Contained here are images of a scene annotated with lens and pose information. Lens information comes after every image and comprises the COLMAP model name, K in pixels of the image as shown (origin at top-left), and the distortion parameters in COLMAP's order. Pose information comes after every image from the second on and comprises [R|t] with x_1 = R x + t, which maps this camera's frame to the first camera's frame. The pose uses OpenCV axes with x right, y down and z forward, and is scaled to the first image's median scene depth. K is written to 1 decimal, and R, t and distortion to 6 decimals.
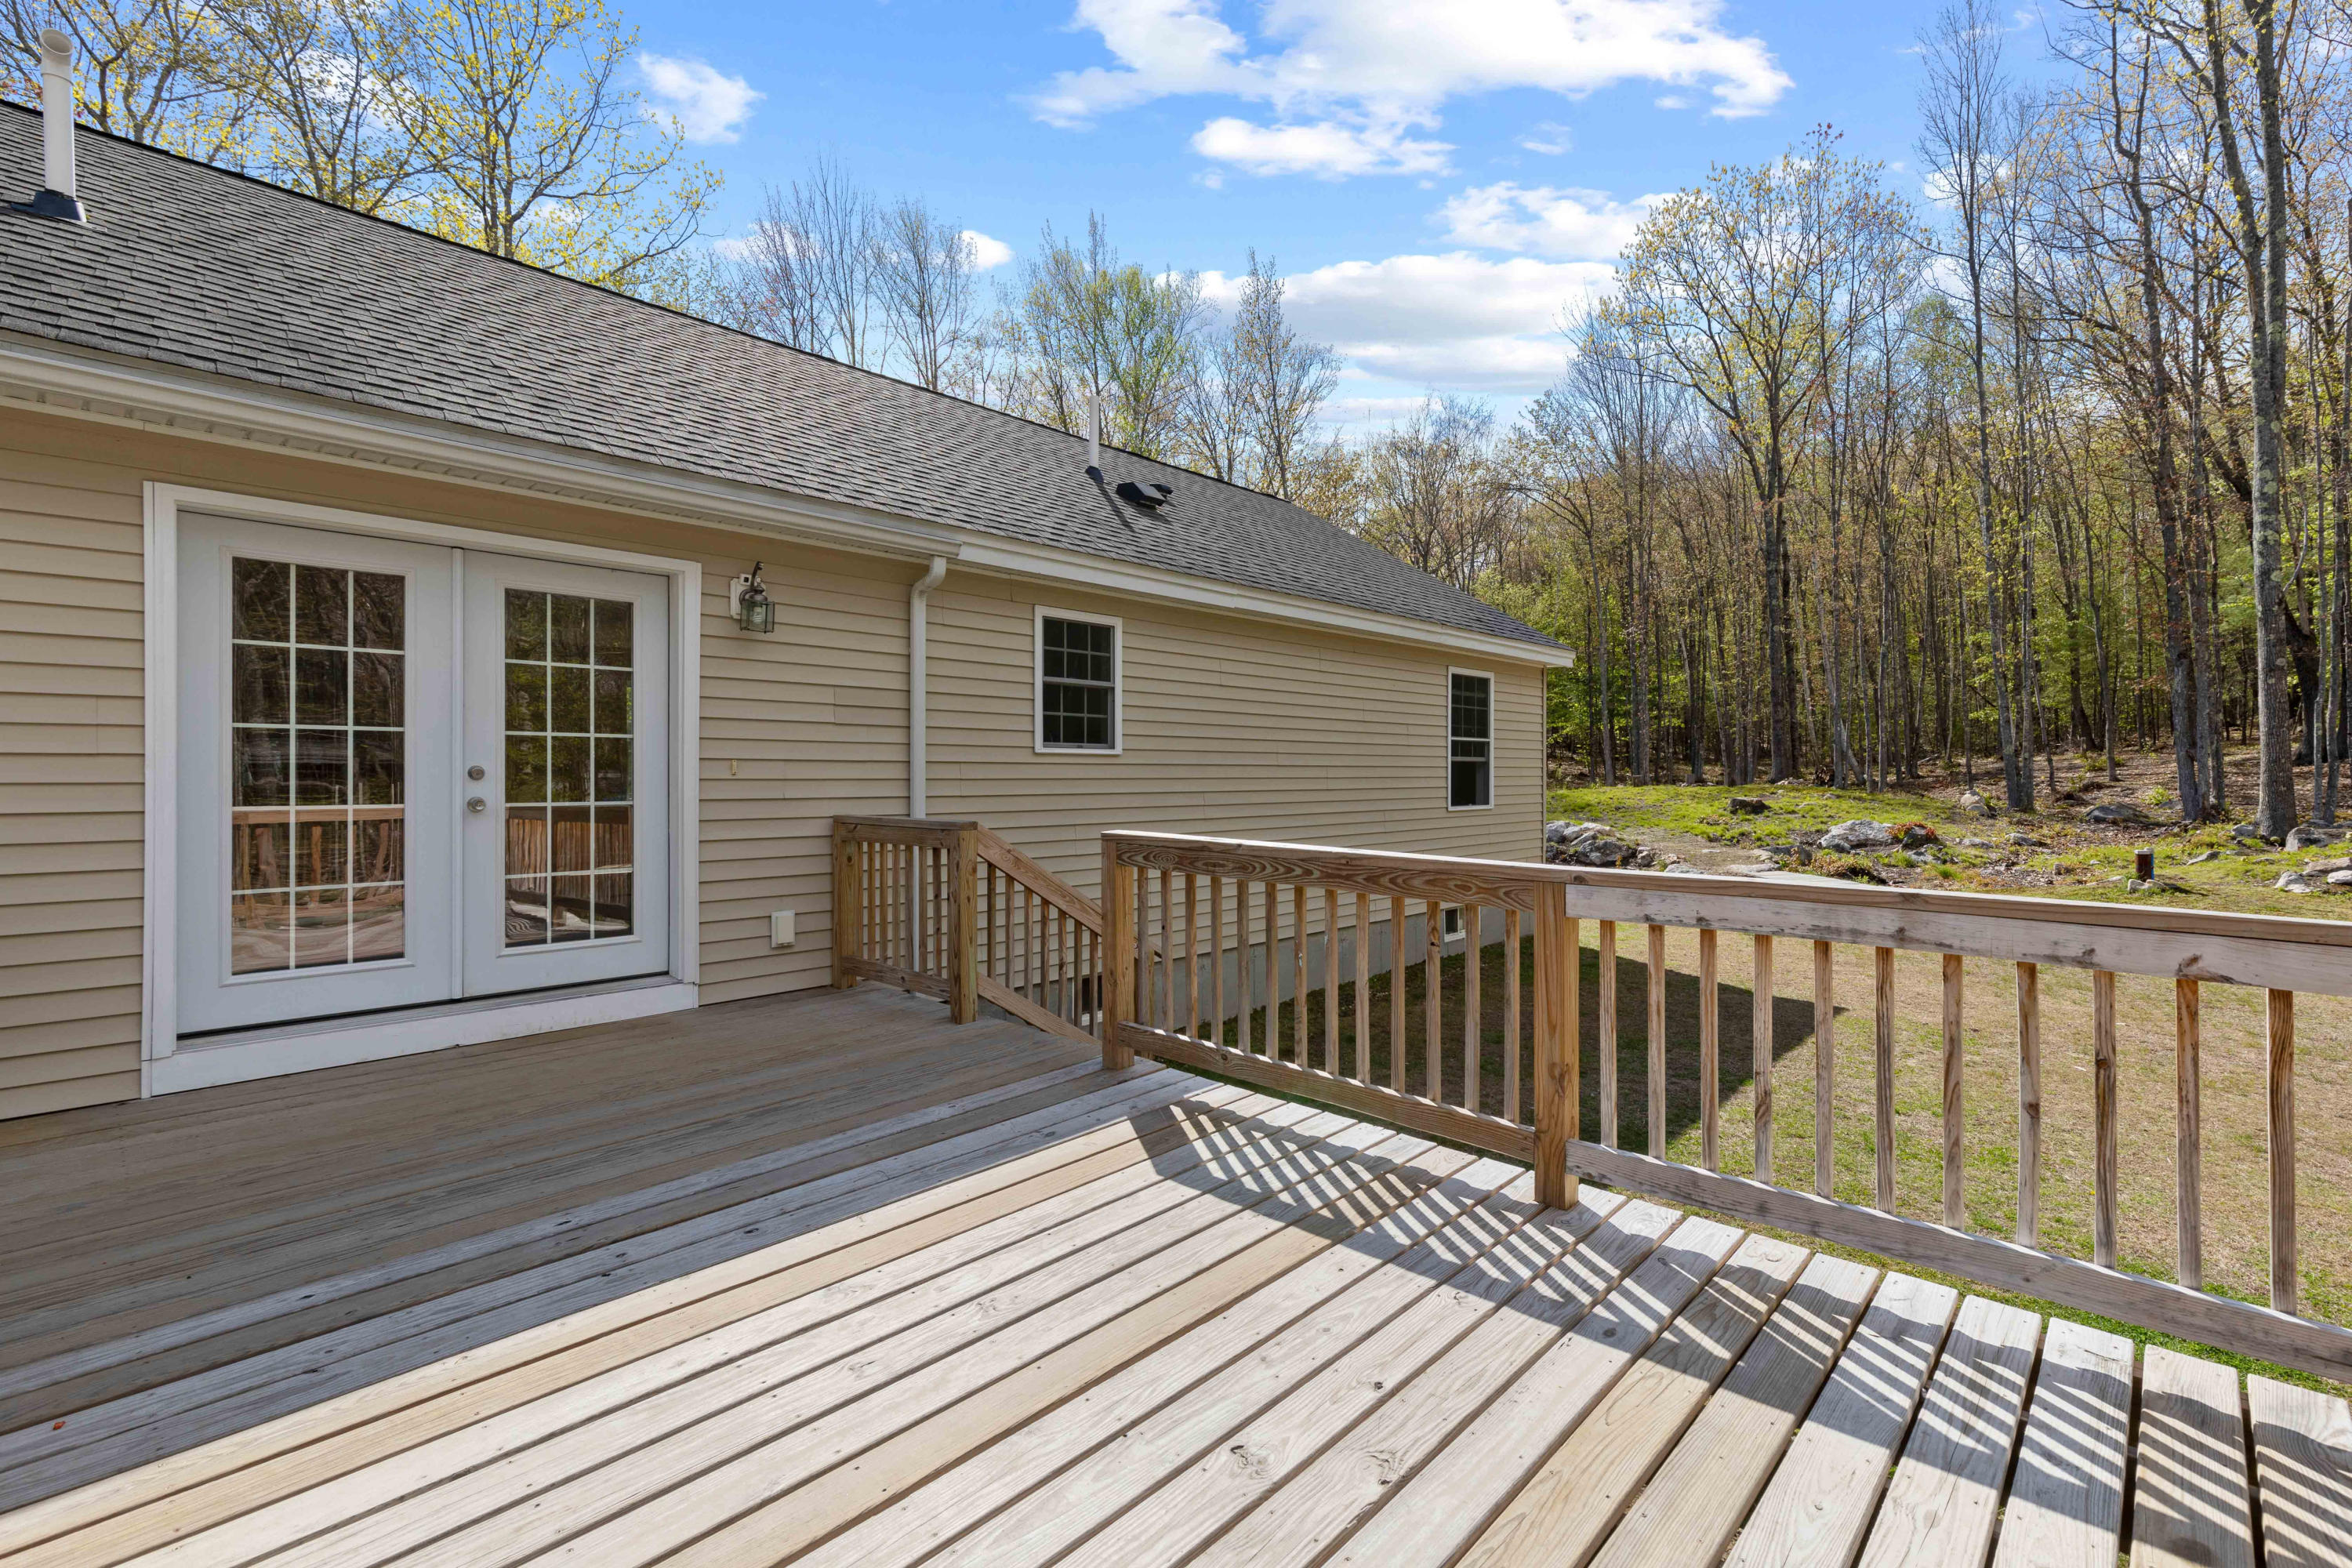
lens RADIAL K [[1066.0, 0, 1194.1], [0, 1066.0, 760.7], [0, 0, 1]] dist [0.008993, -0.000746]
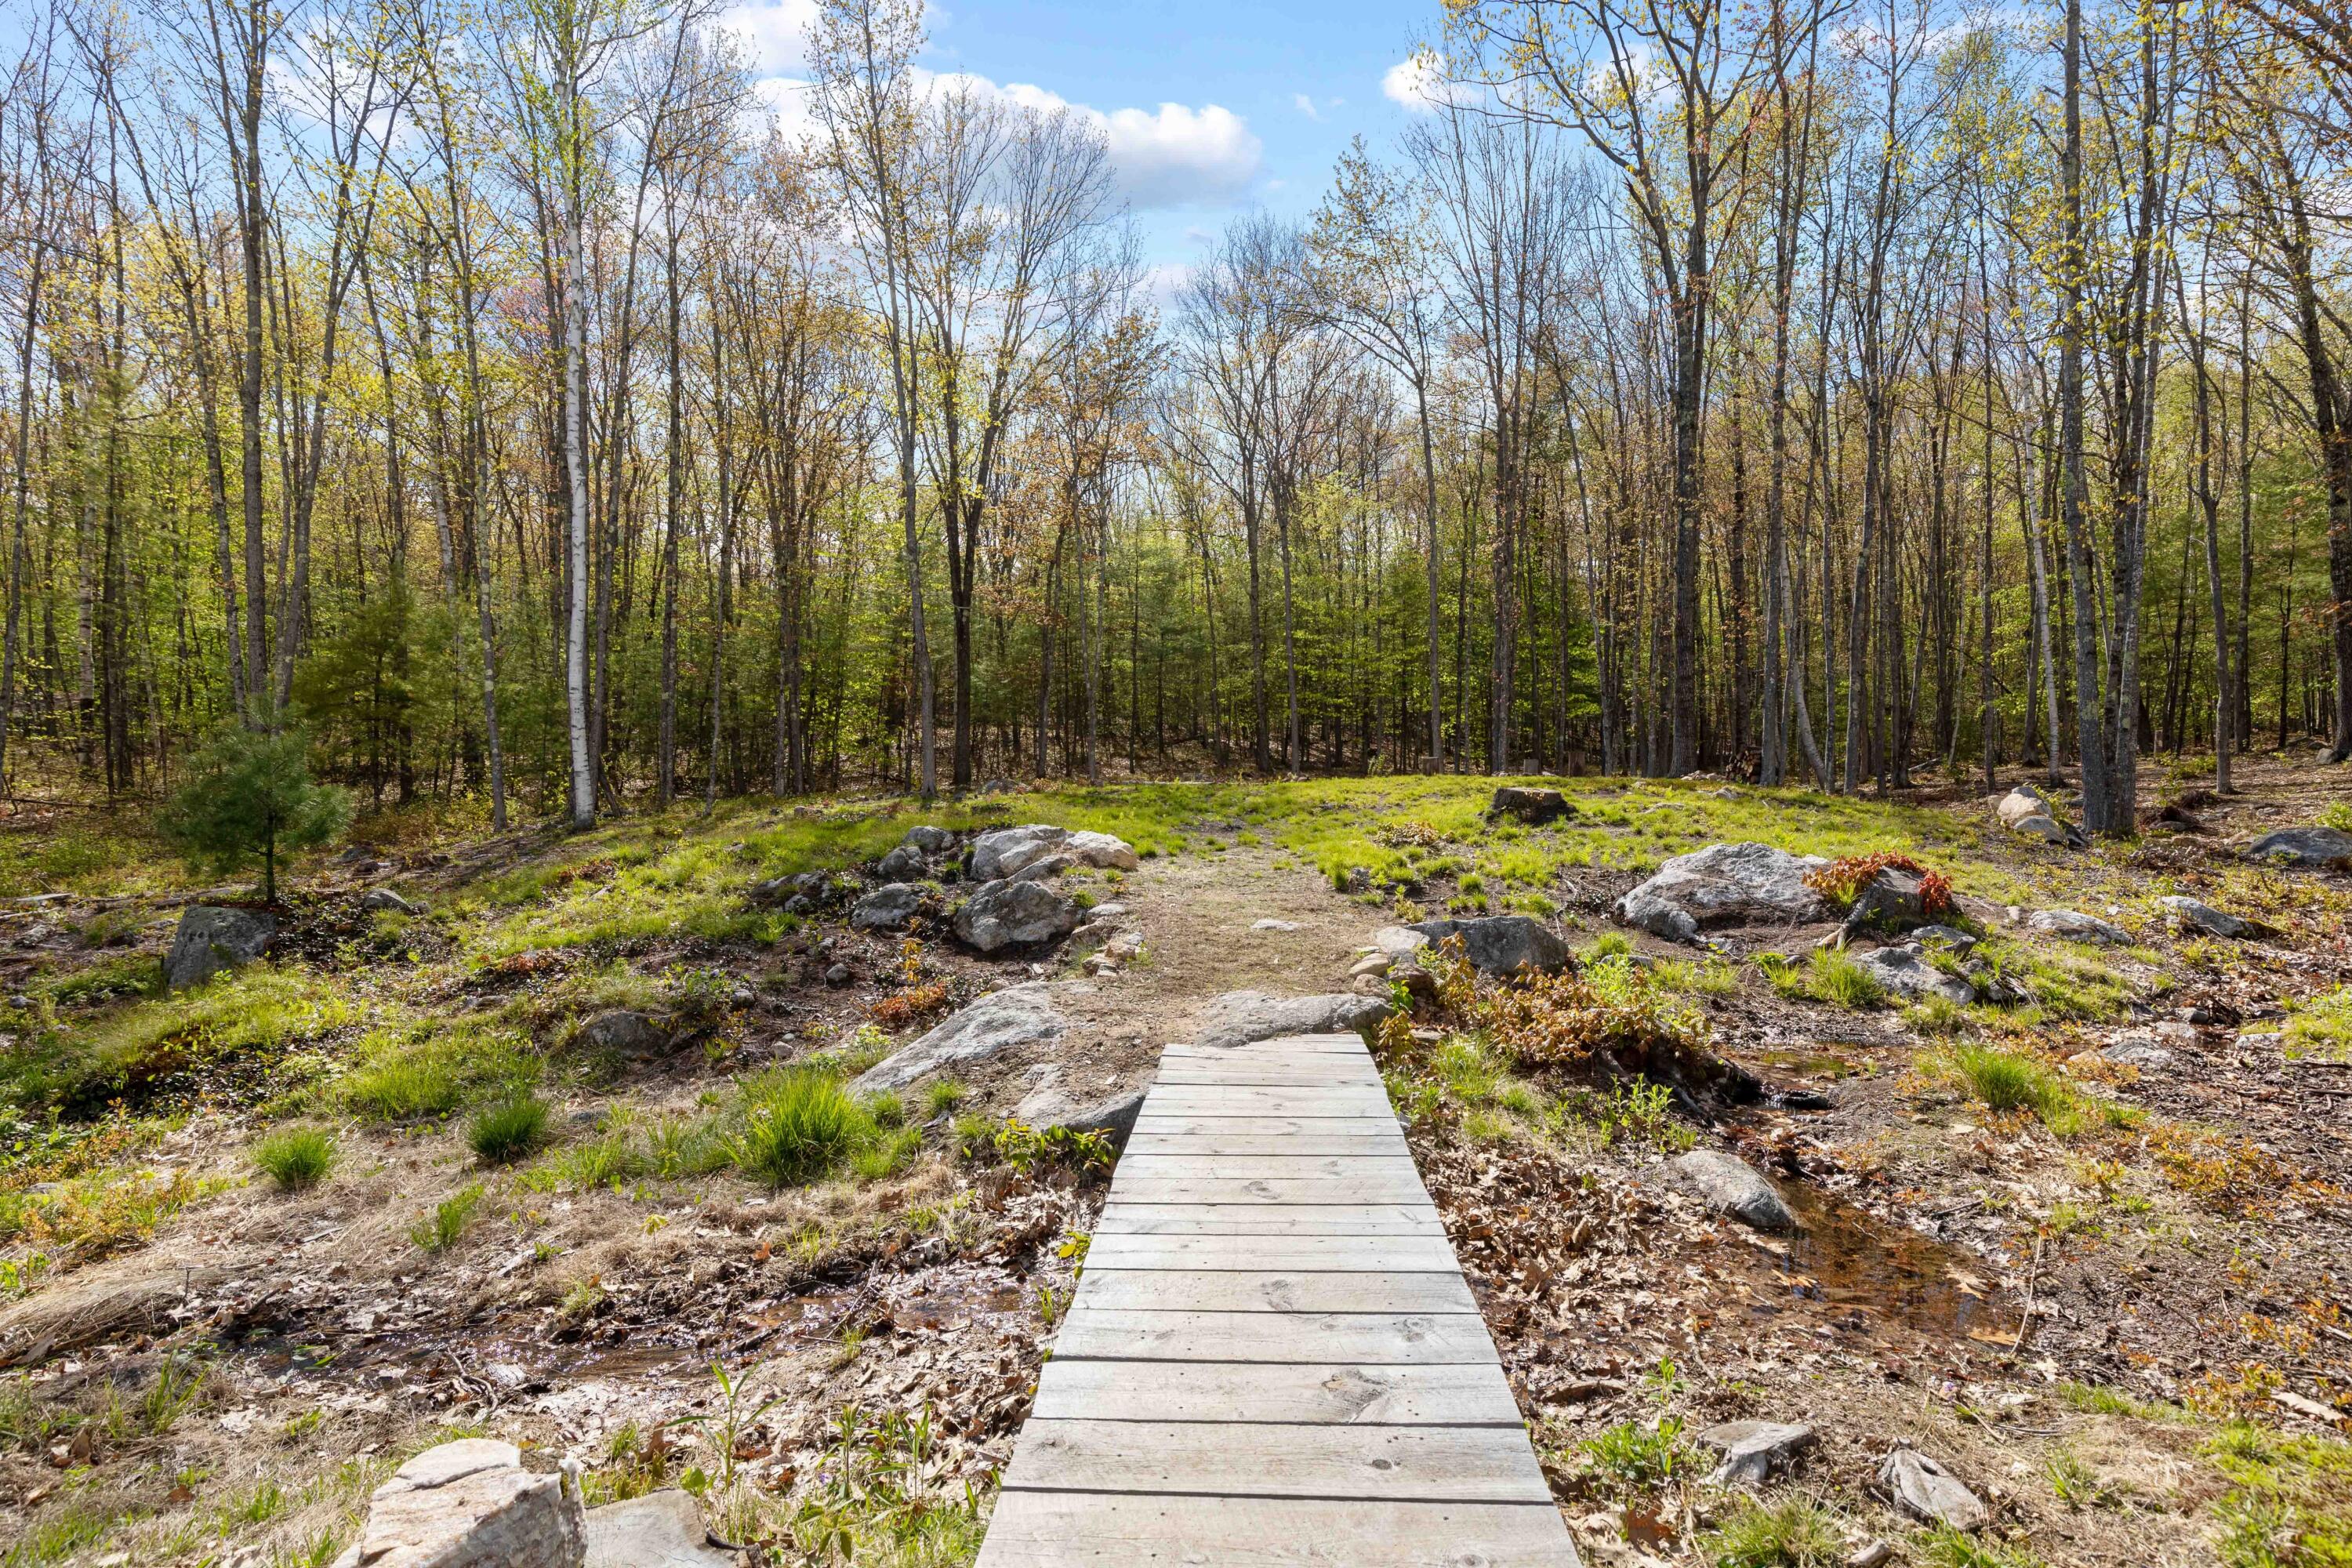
lens RADIAL K [[1068.1, 0, 1194.7], [0, 1068.1, 768.4], [0, 0, 1]] dist [0.015538, -0.000361]
pose [[0.999424, 0.033335, 0.006378, 0.526394], [-0.033373, 0.999426, 0.005902, 0.040780], [-0.006177, -0.006111, 0.999962, 0.772312]]
